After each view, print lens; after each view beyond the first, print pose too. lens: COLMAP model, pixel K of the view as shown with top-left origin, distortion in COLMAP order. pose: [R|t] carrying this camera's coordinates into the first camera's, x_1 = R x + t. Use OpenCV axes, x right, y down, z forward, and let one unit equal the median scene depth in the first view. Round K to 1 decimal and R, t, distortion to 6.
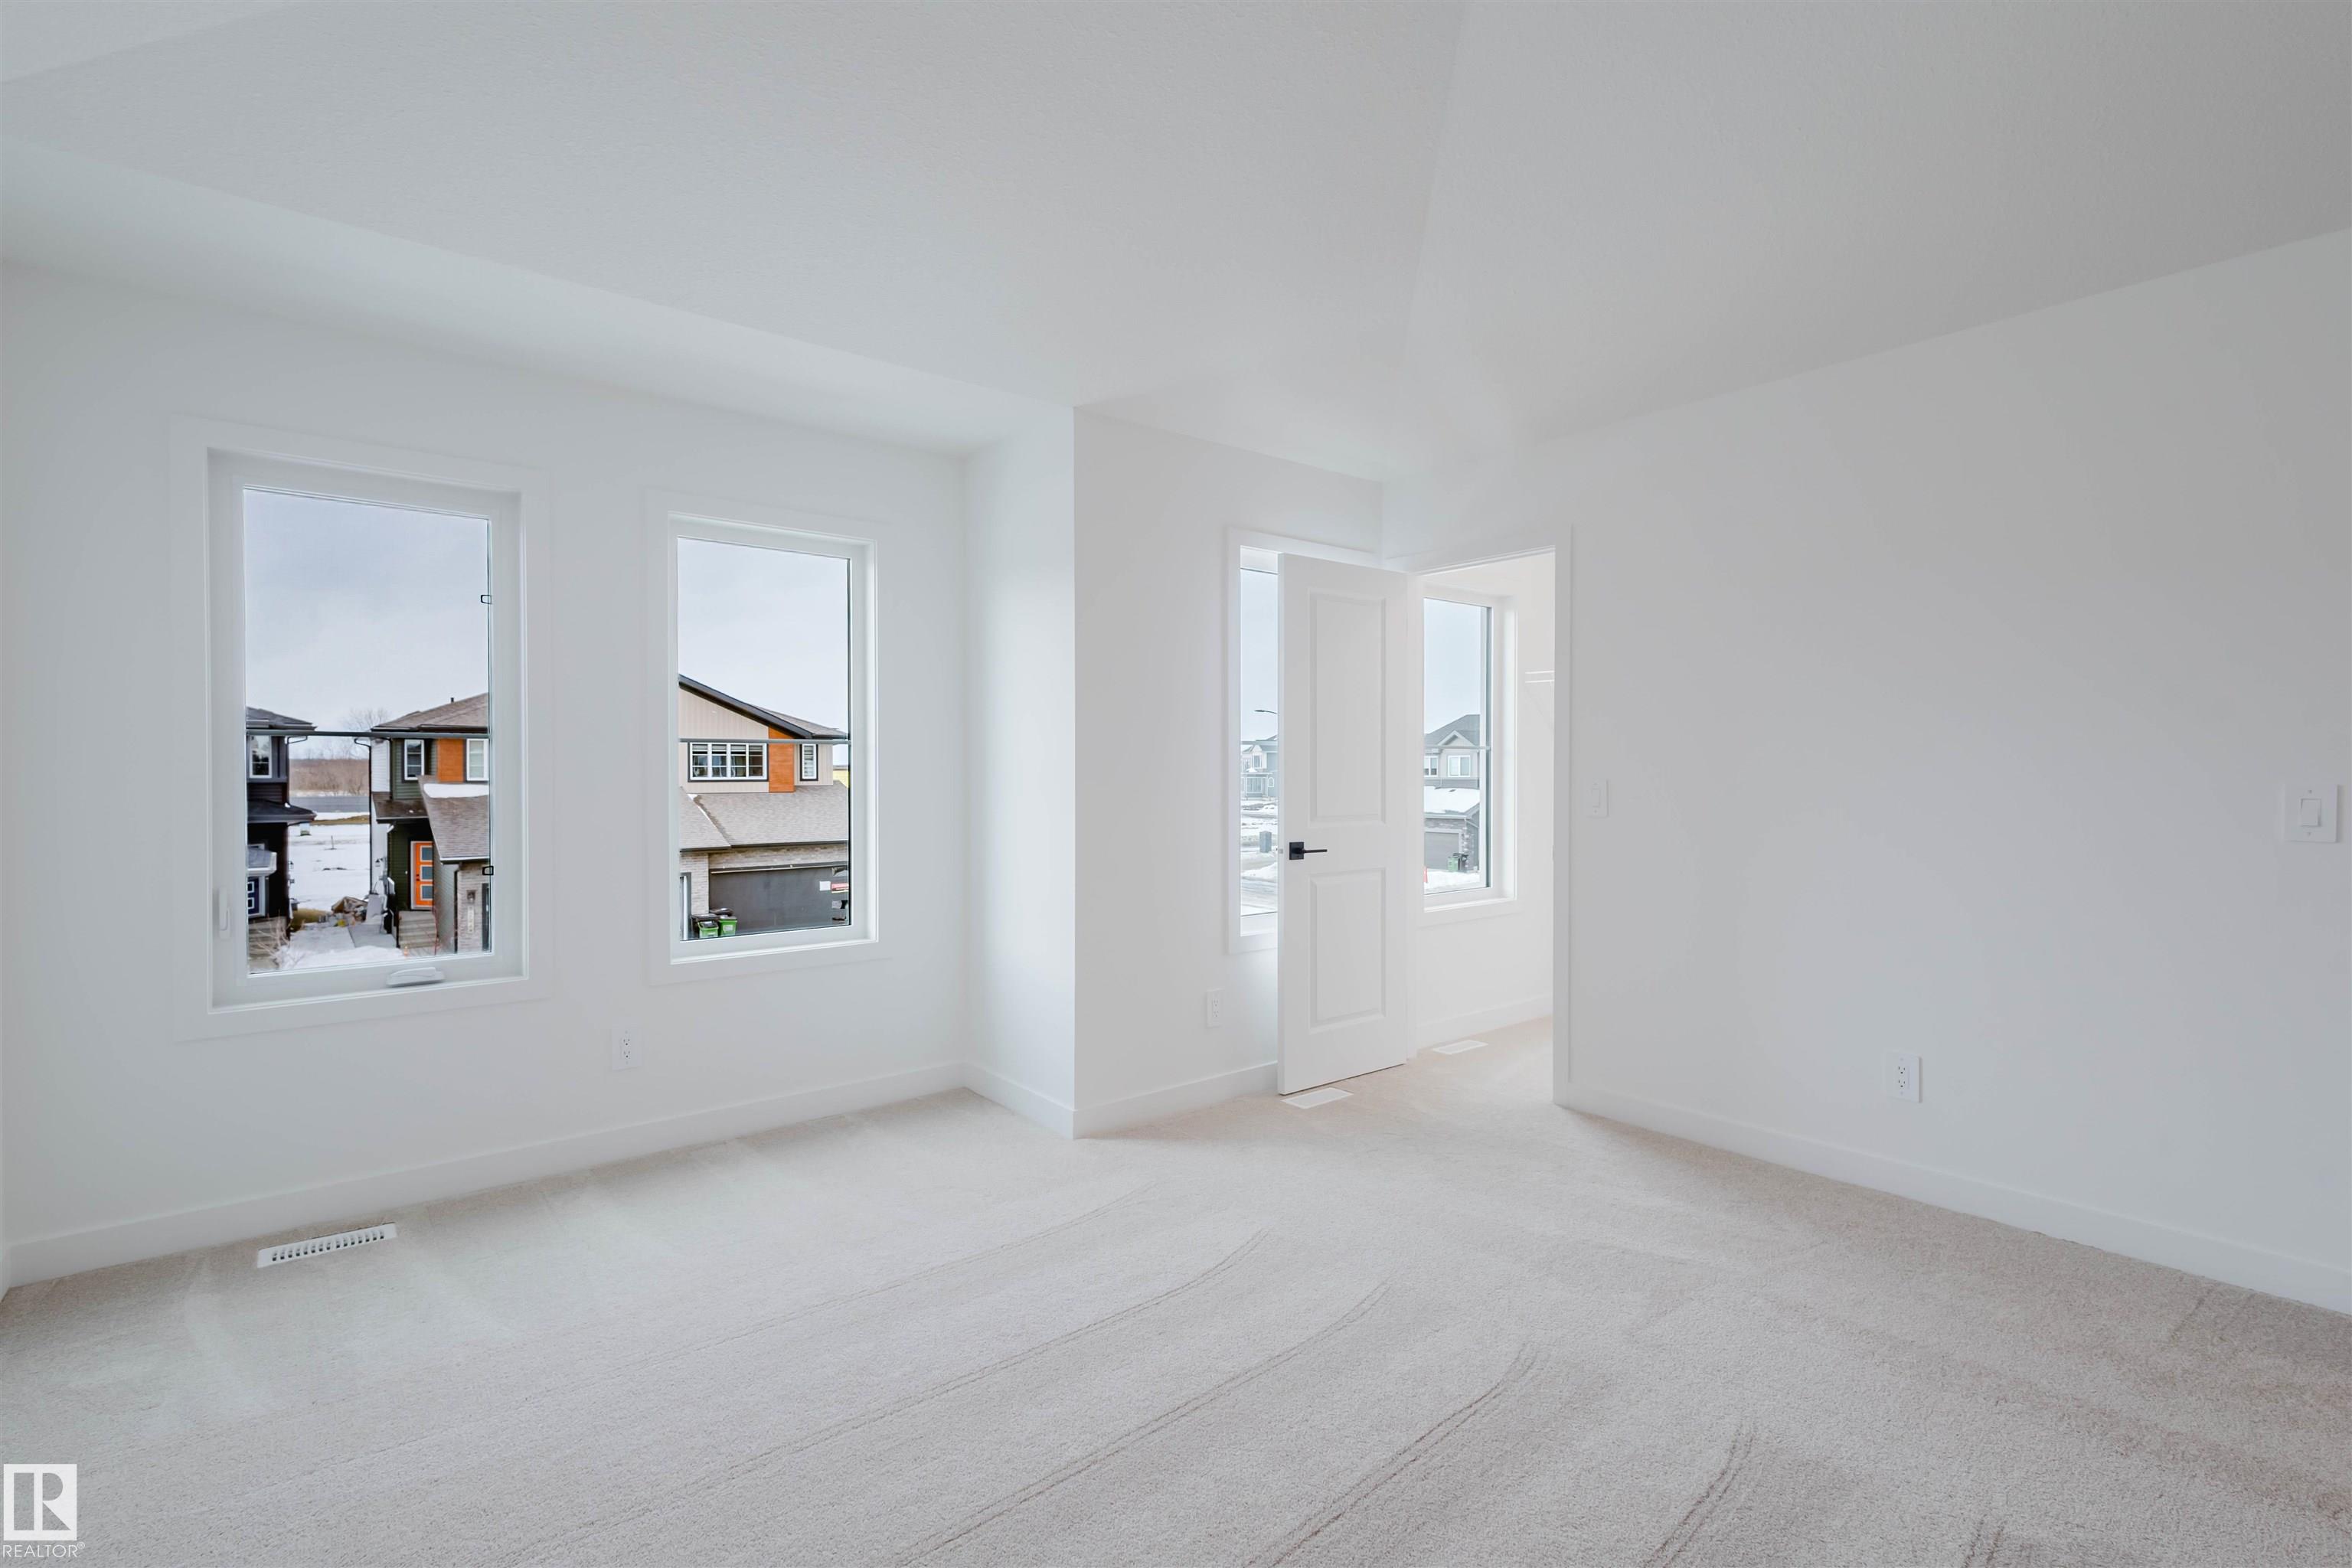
lens RADIAL K [[1109.1, 0, 1143.1], [0, 1109.1, 777.3], [0, 0, 1]] dist [0.001969, 0.000081]
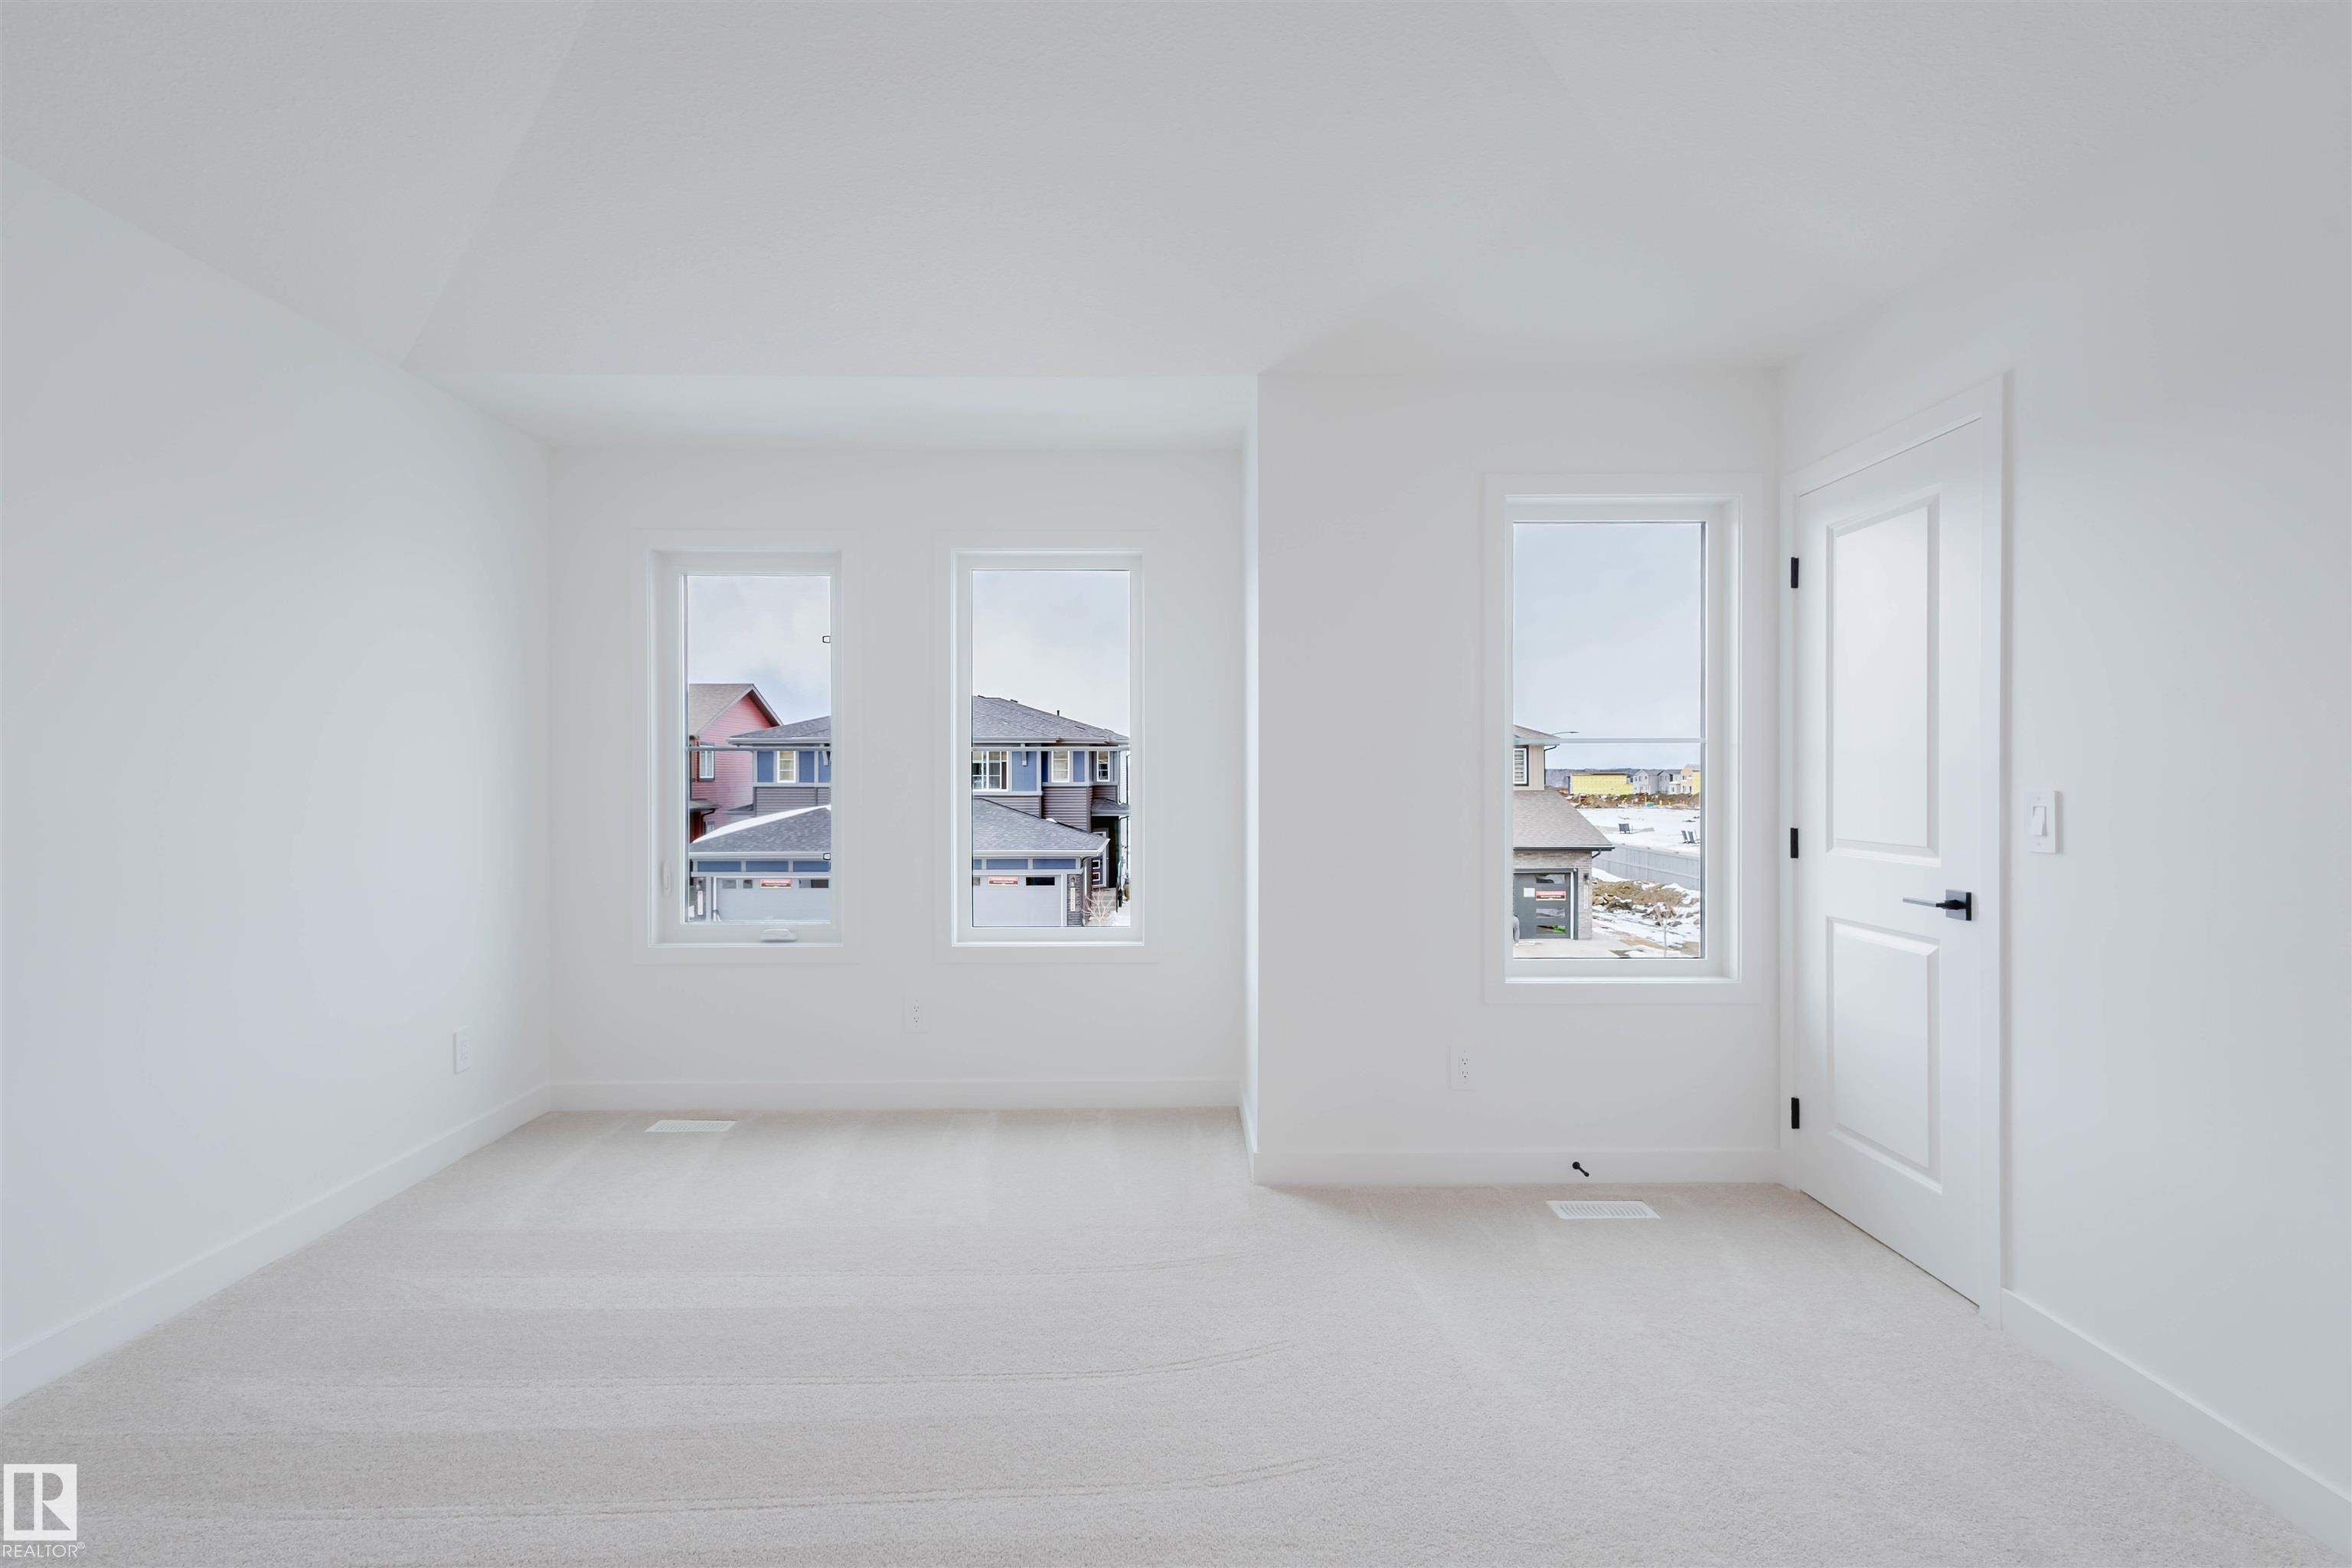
lens RADIAL K [[1087.7, 0, 1169.7], [0, 1087.7, 774.3], [0, 0, 1]] dist [0.001666, 0.000002]
pose [[0.776421, -0.000540, -0.630215, 0.426385], [-0.004048, 0.999975, -0.005844, -0.002056], [0.630202, 0.007088, 0.776399, 0.257454]]
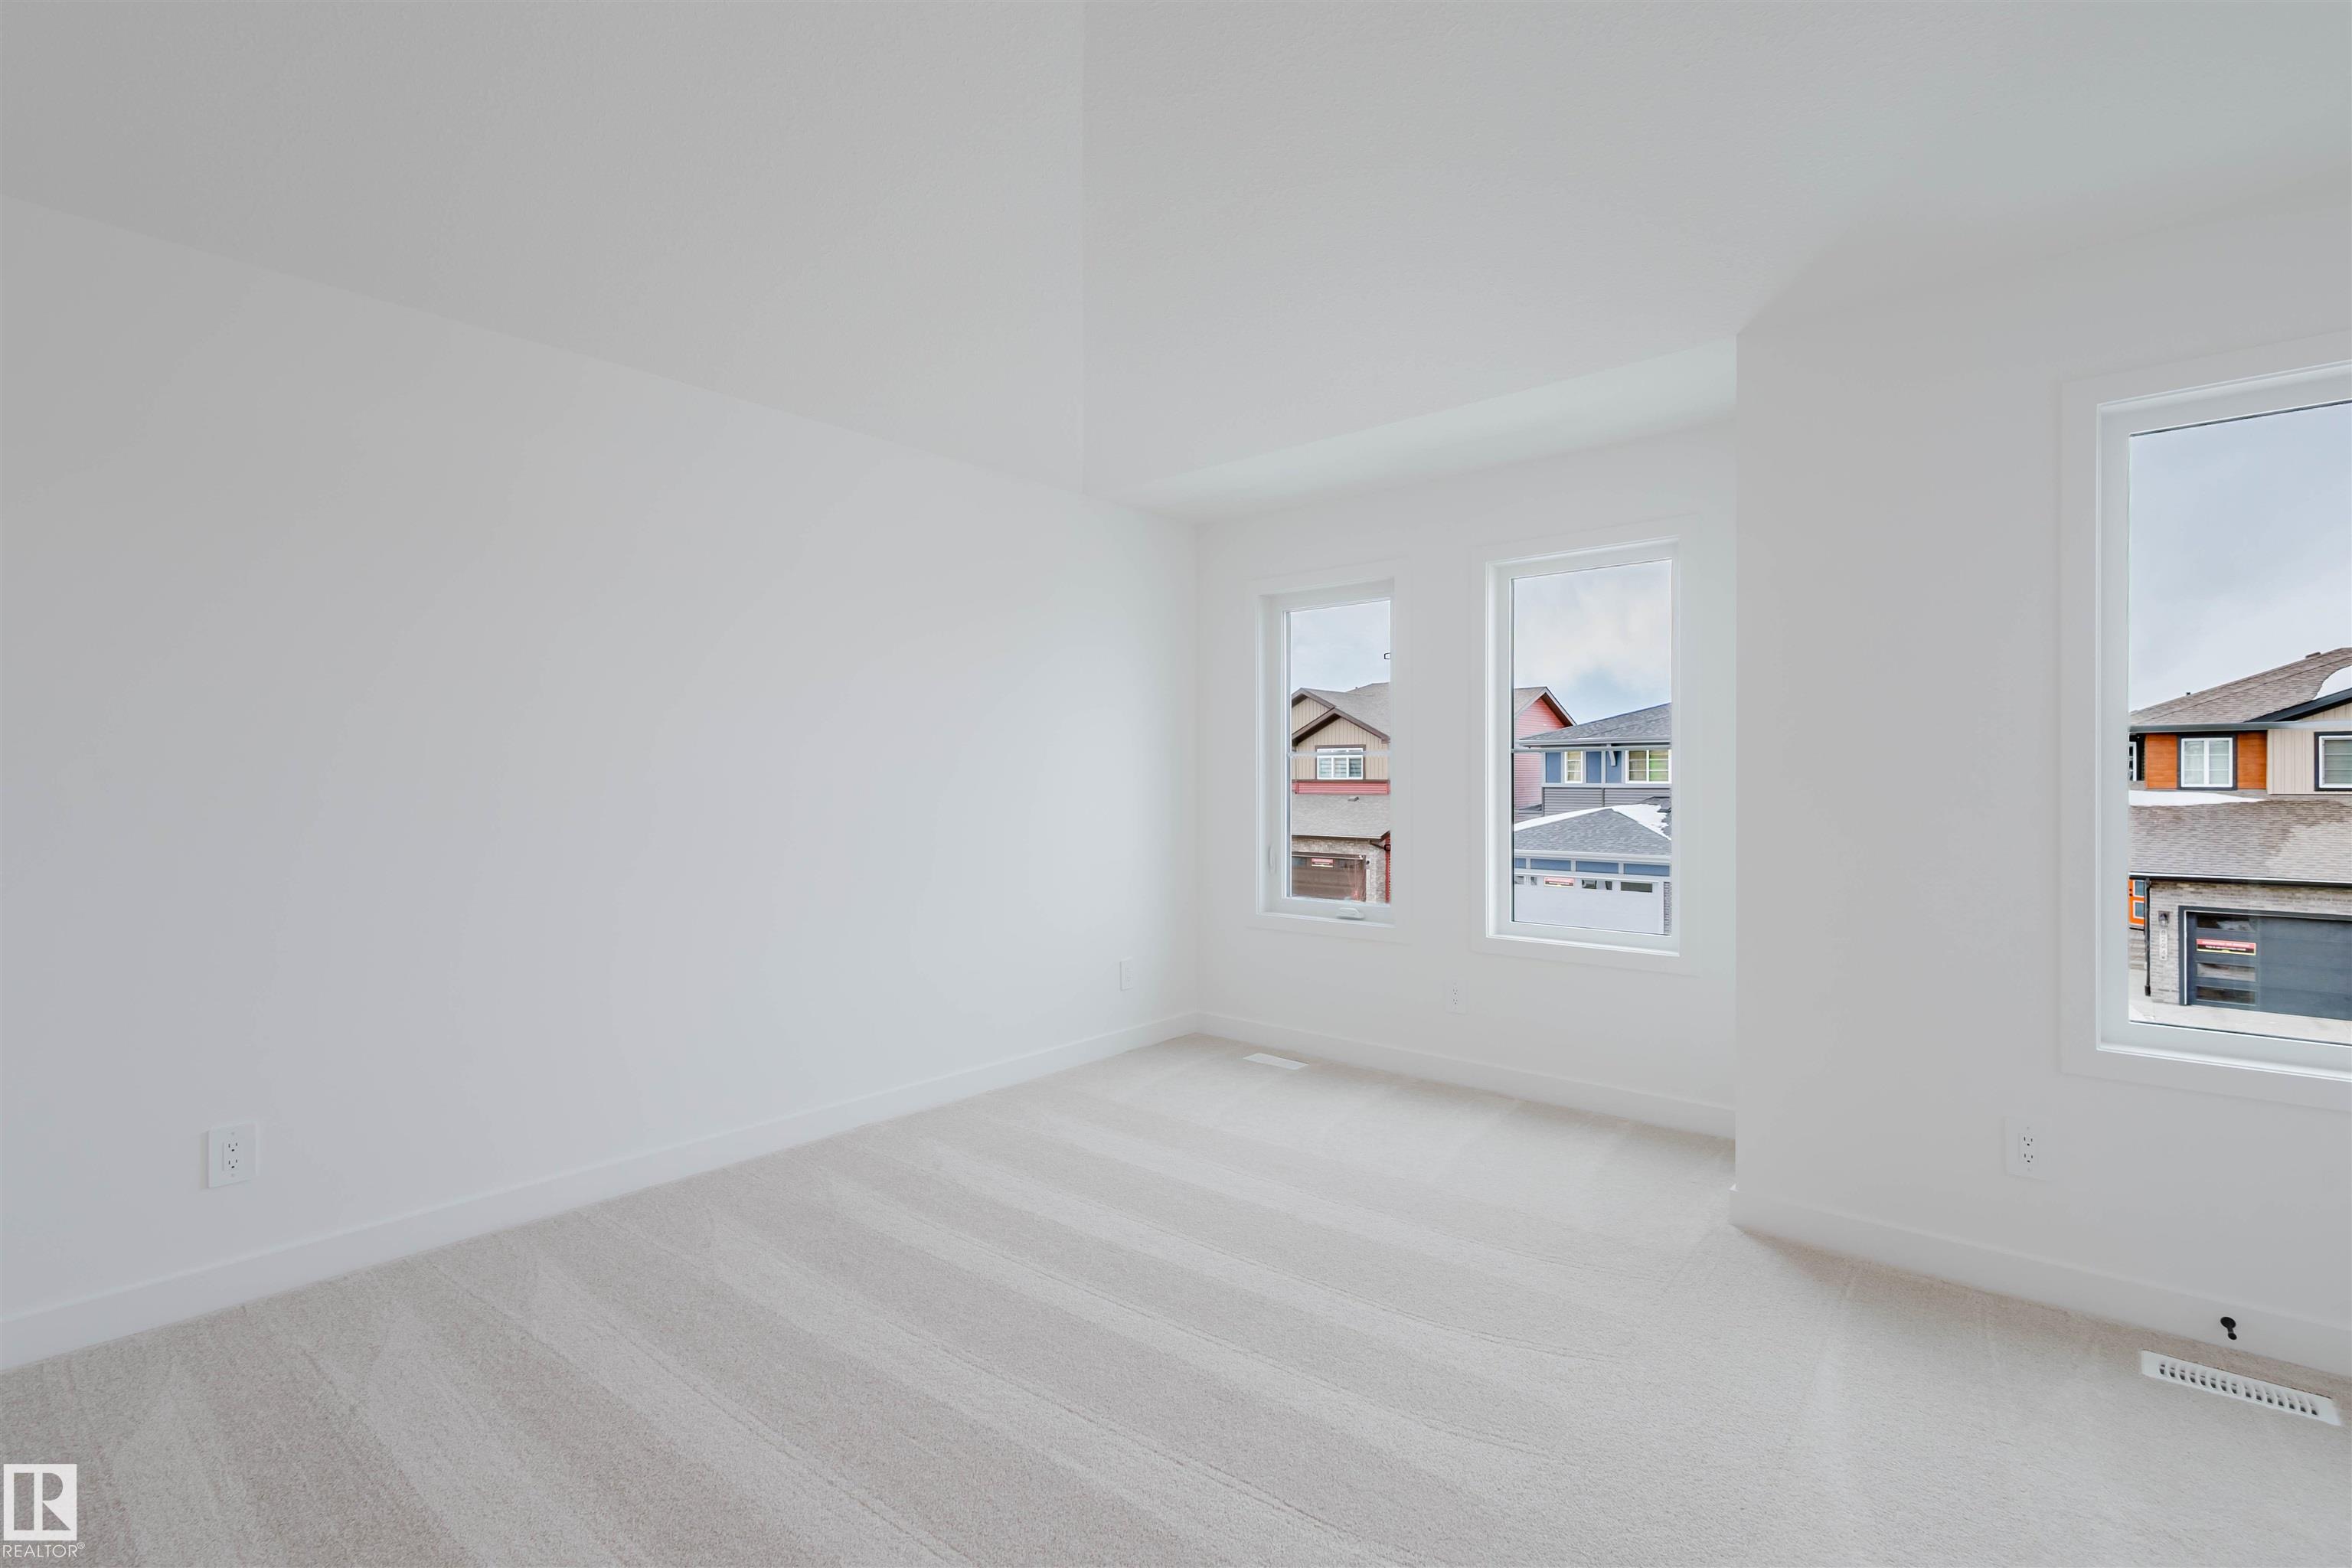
lens RADIAL K [[1072.1, 0, 1157.5], [0, 1072.1, 779.4], [0, 0, 1]] dist [0.000805, -0.000156]
pose [[0.158483, 0.002785, -0.987358, 0.632448], [-0.005254, 0.999984, 0.001977, -0.003529], [0.987348, 0.004875, 0.158495, 0.435032]]
